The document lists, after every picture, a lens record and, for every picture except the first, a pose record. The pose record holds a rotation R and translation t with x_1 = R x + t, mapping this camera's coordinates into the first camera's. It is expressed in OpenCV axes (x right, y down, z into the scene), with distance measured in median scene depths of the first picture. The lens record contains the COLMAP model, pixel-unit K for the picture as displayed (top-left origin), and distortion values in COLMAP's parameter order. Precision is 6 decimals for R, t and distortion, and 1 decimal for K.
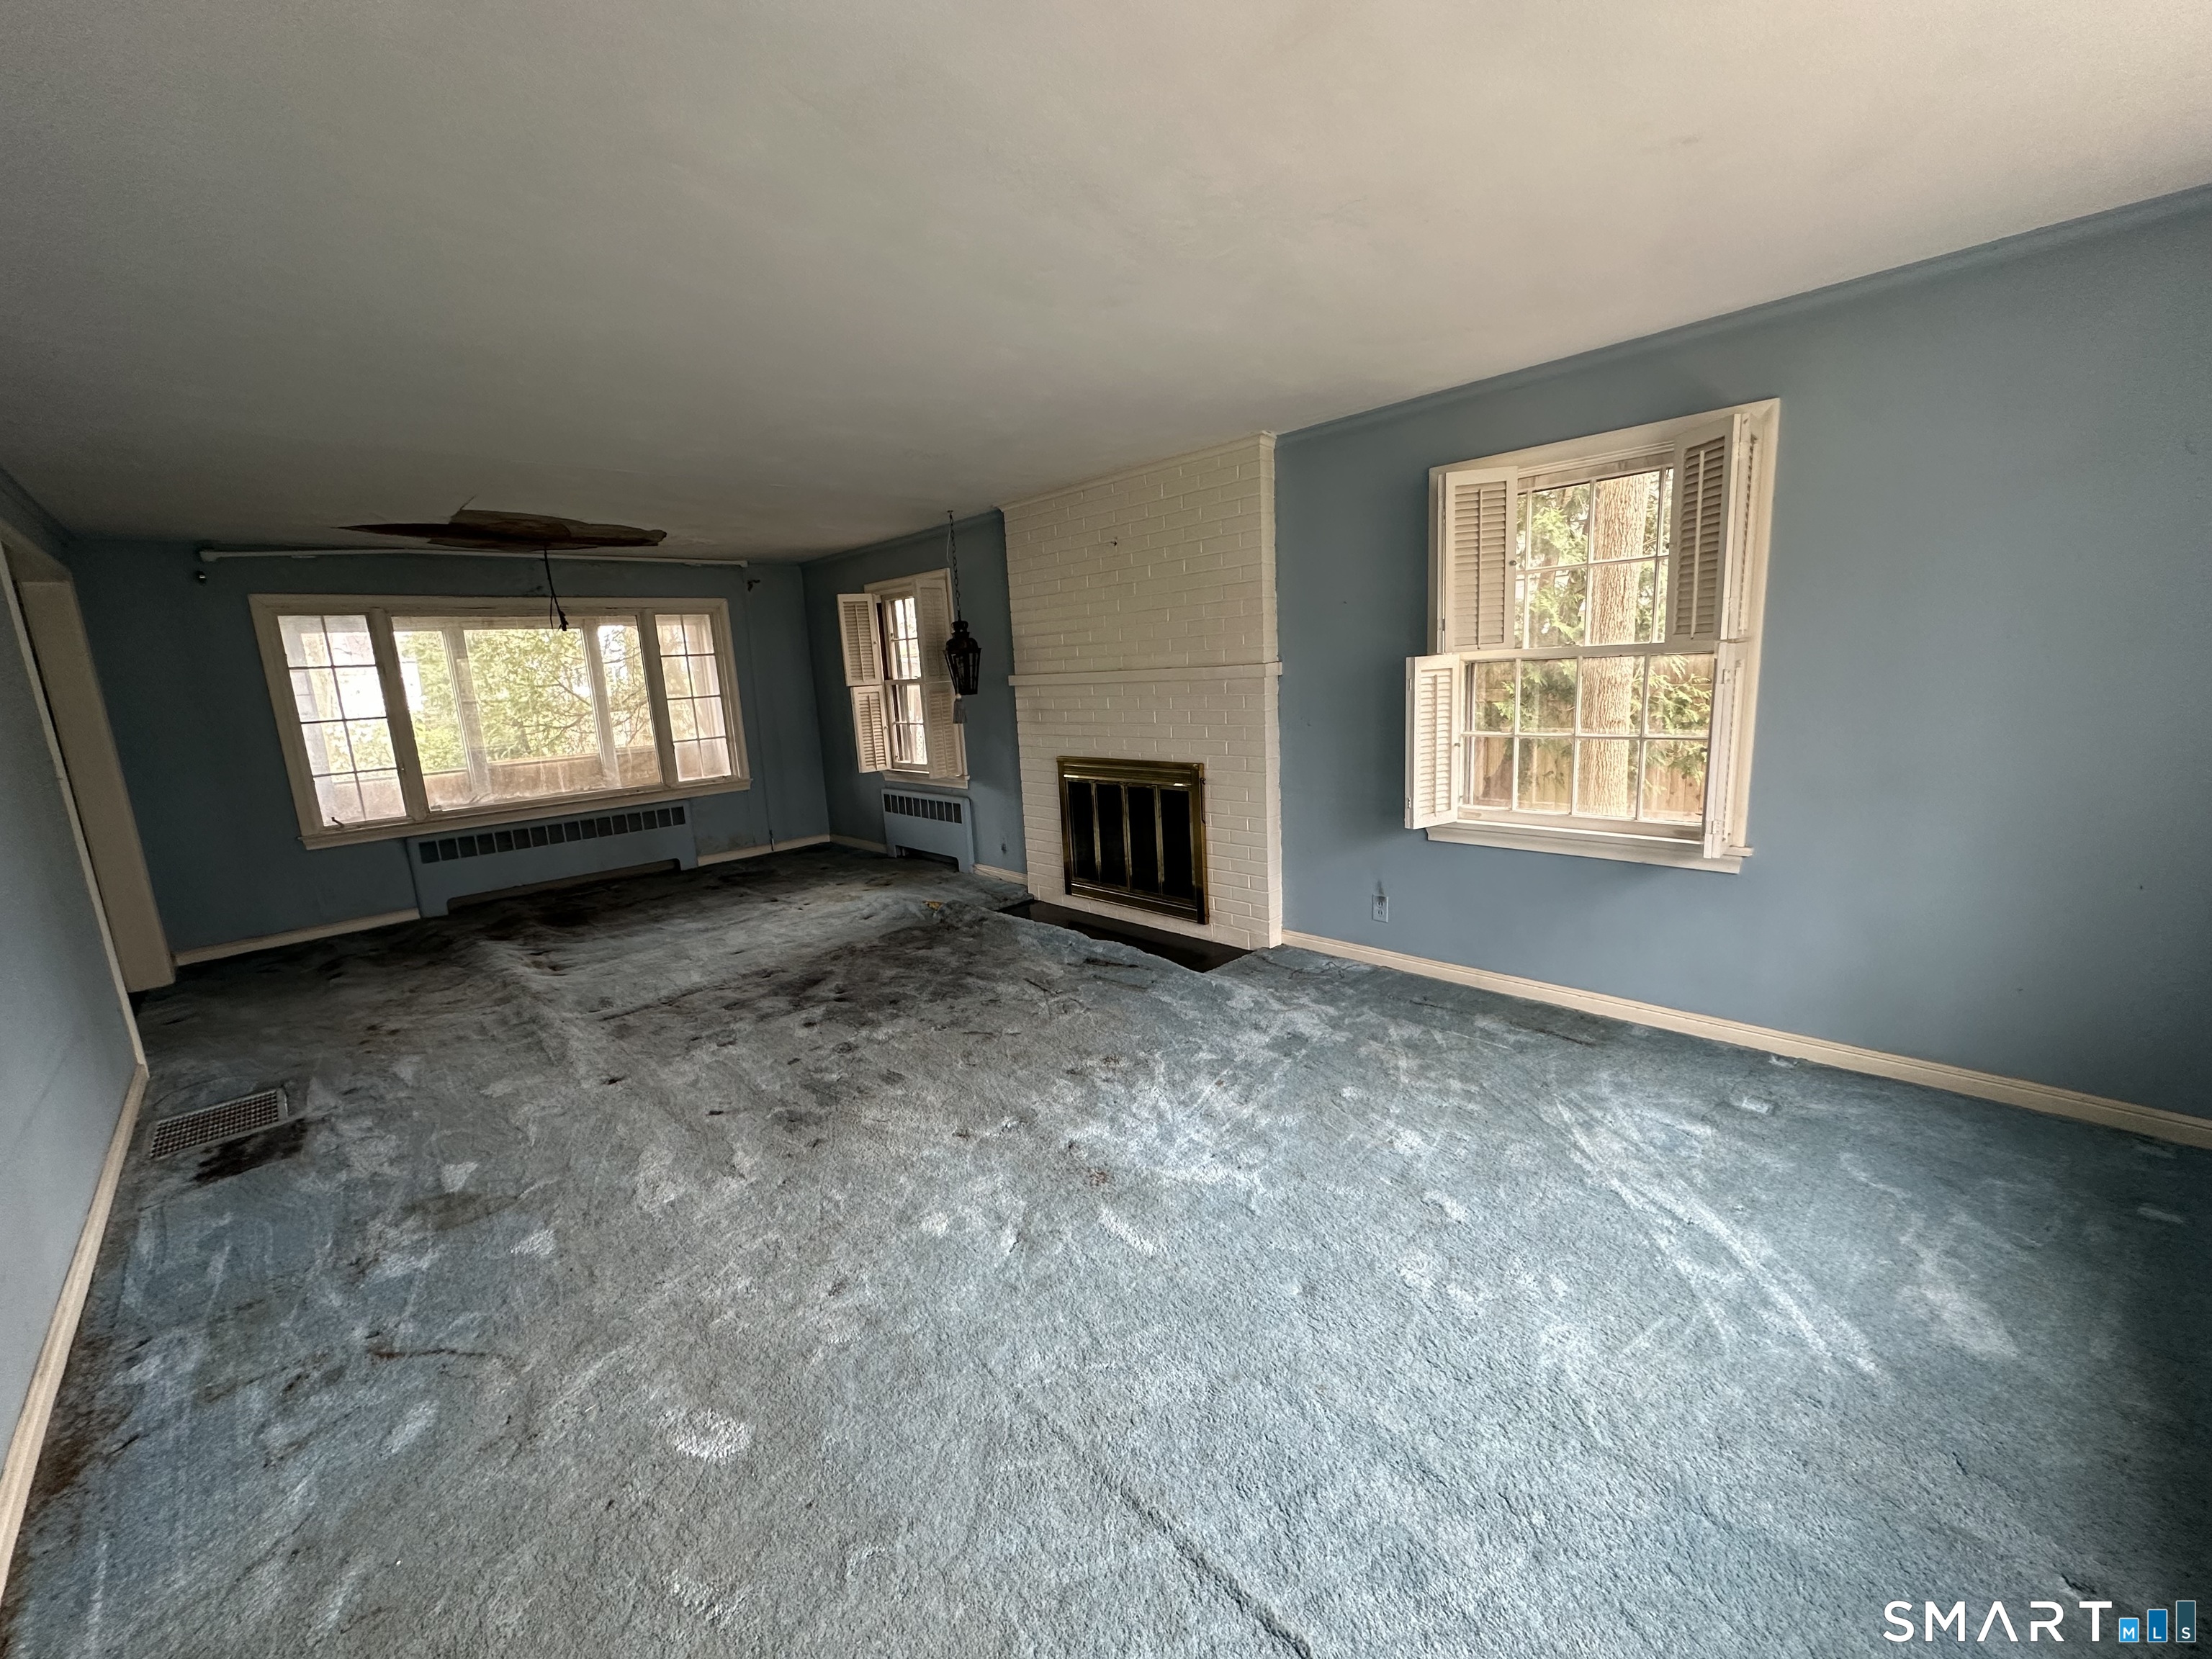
lens RADIAL K [[883.3, 0, 1105.2], [0, 883.3, 827.9], [0, 0, 1]] dist [0.001376, -0.000204]
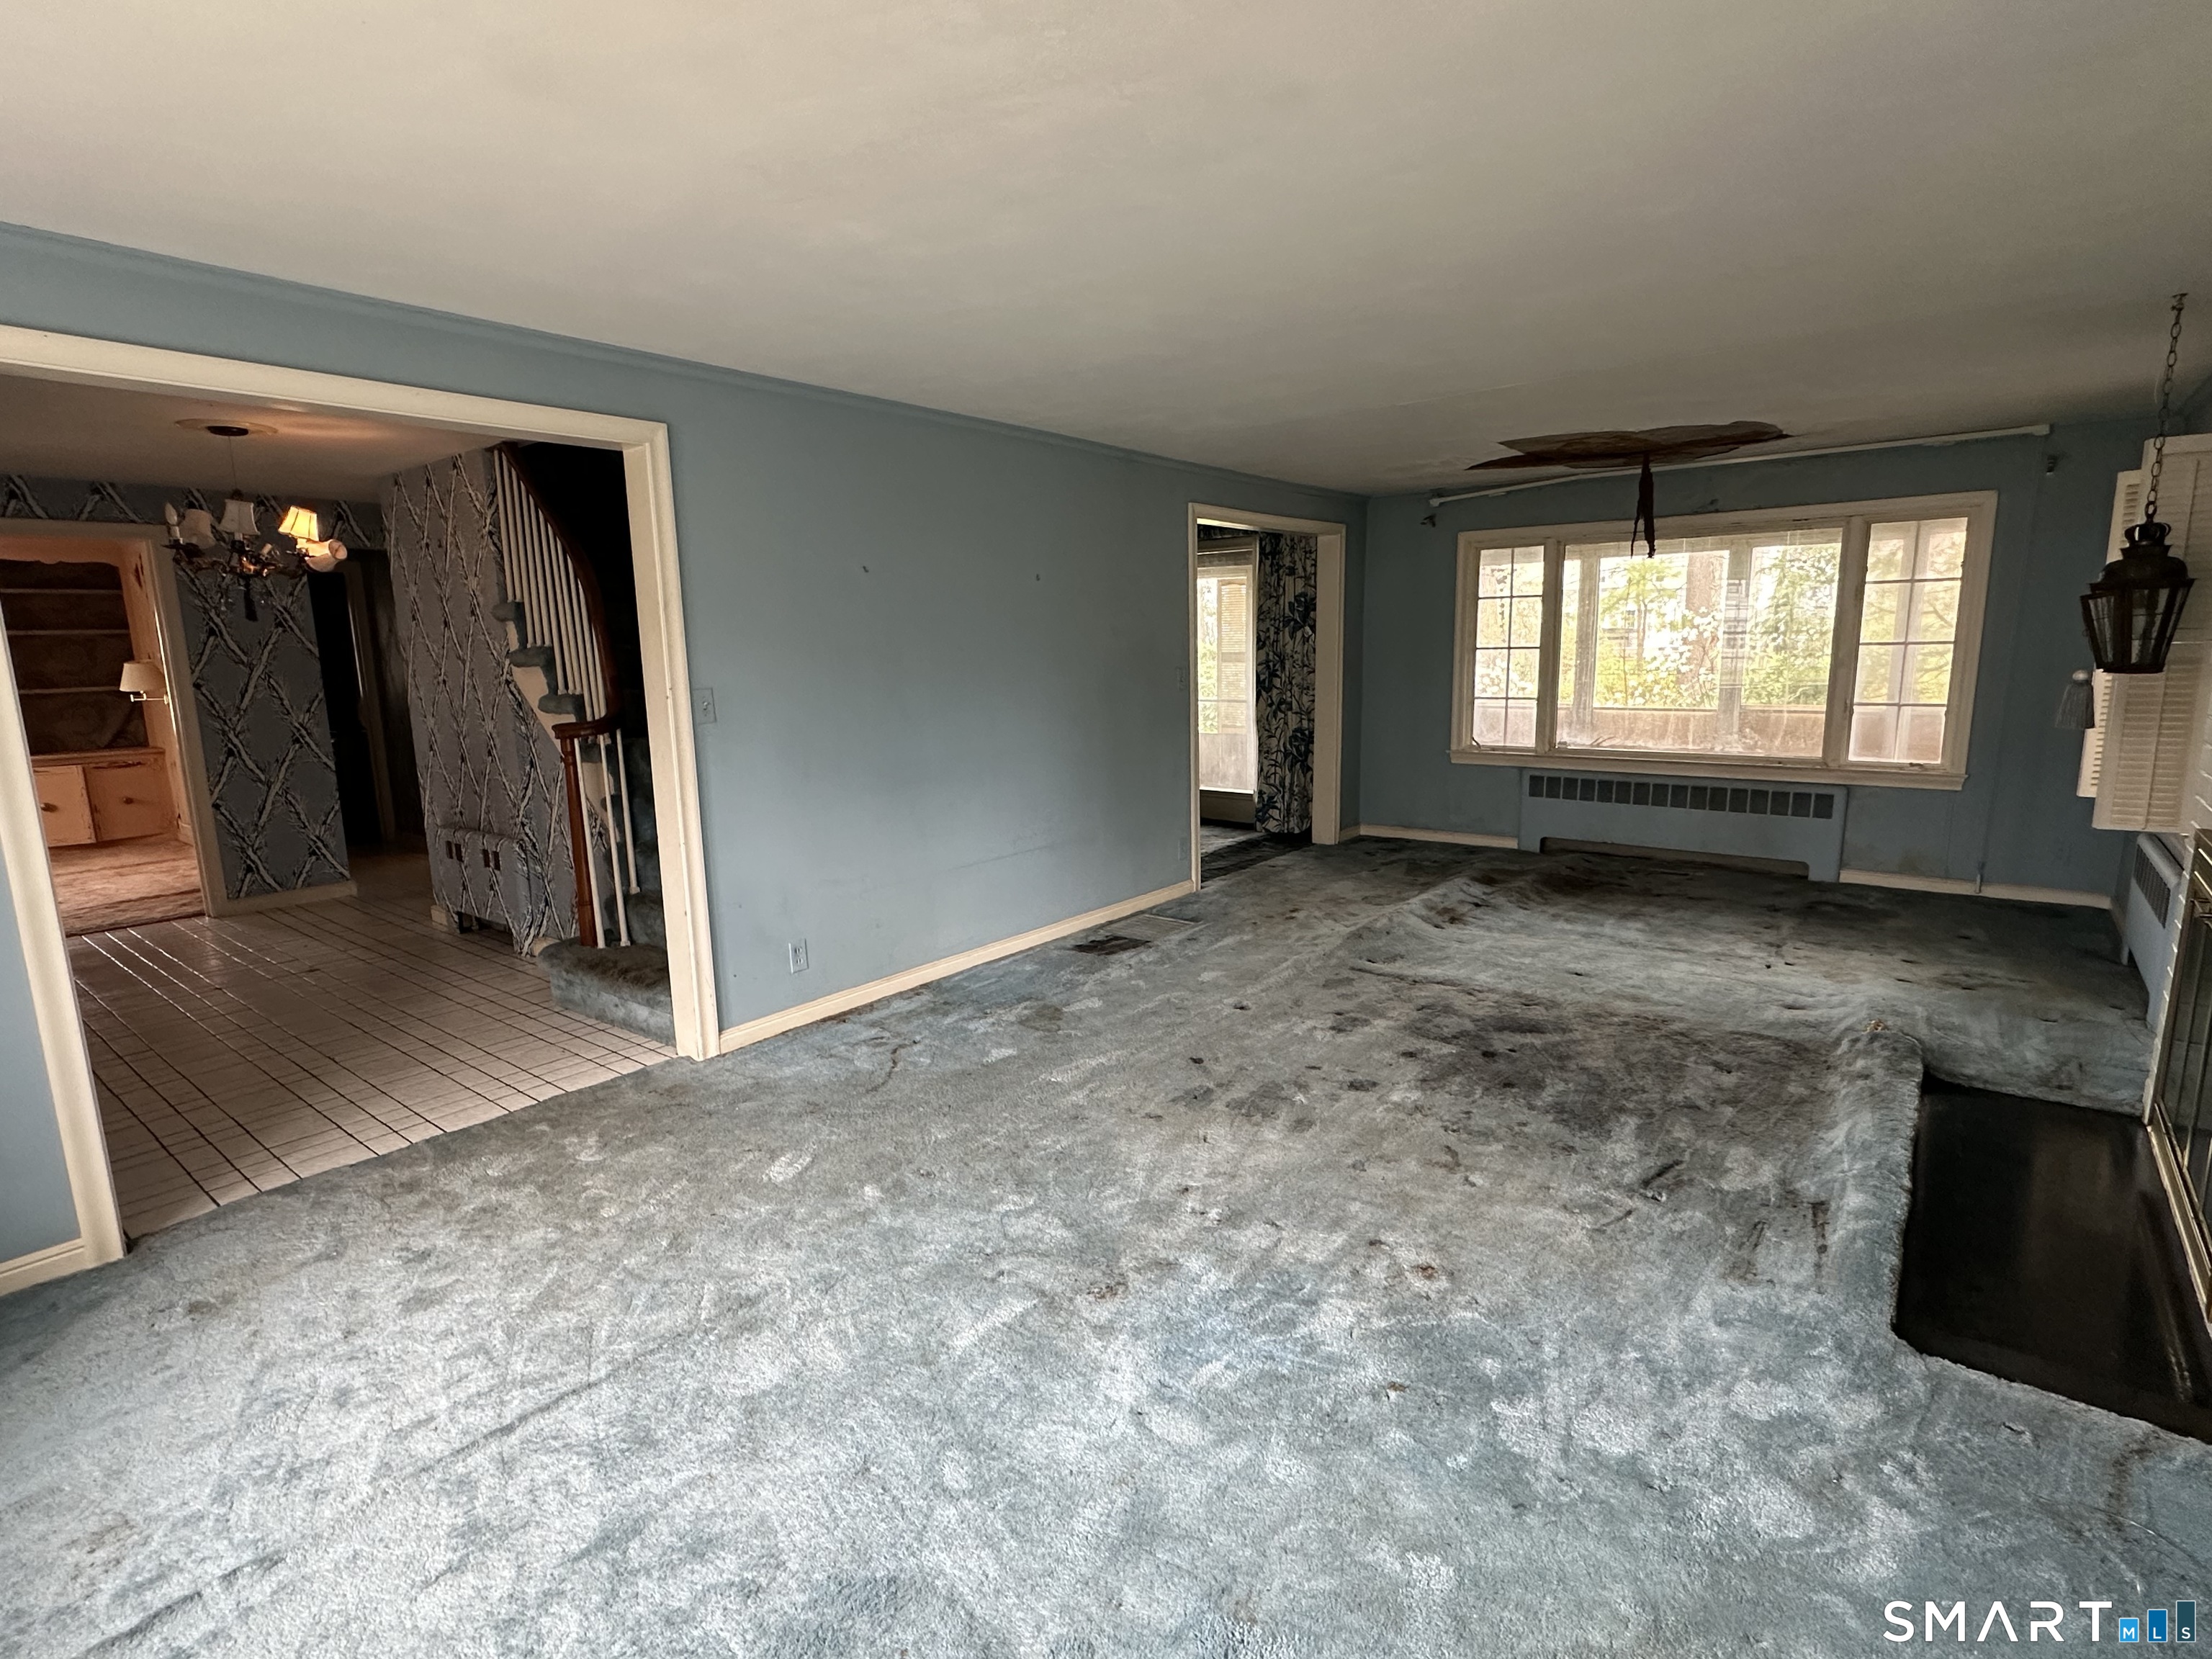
lens RADIAL K [[1089.1, 0, 1090.7], [0, 1089.1, 829.4], [0, 0, 1]] dist [-0.003727, -0.001155]
pose [[0.125215, 0.220699, -0.967271, 0.447014], [-0.167917, 0.965593, 0.198579, -0.104746], [0.977817, 0.137556, 0.157965, 0.410746]]
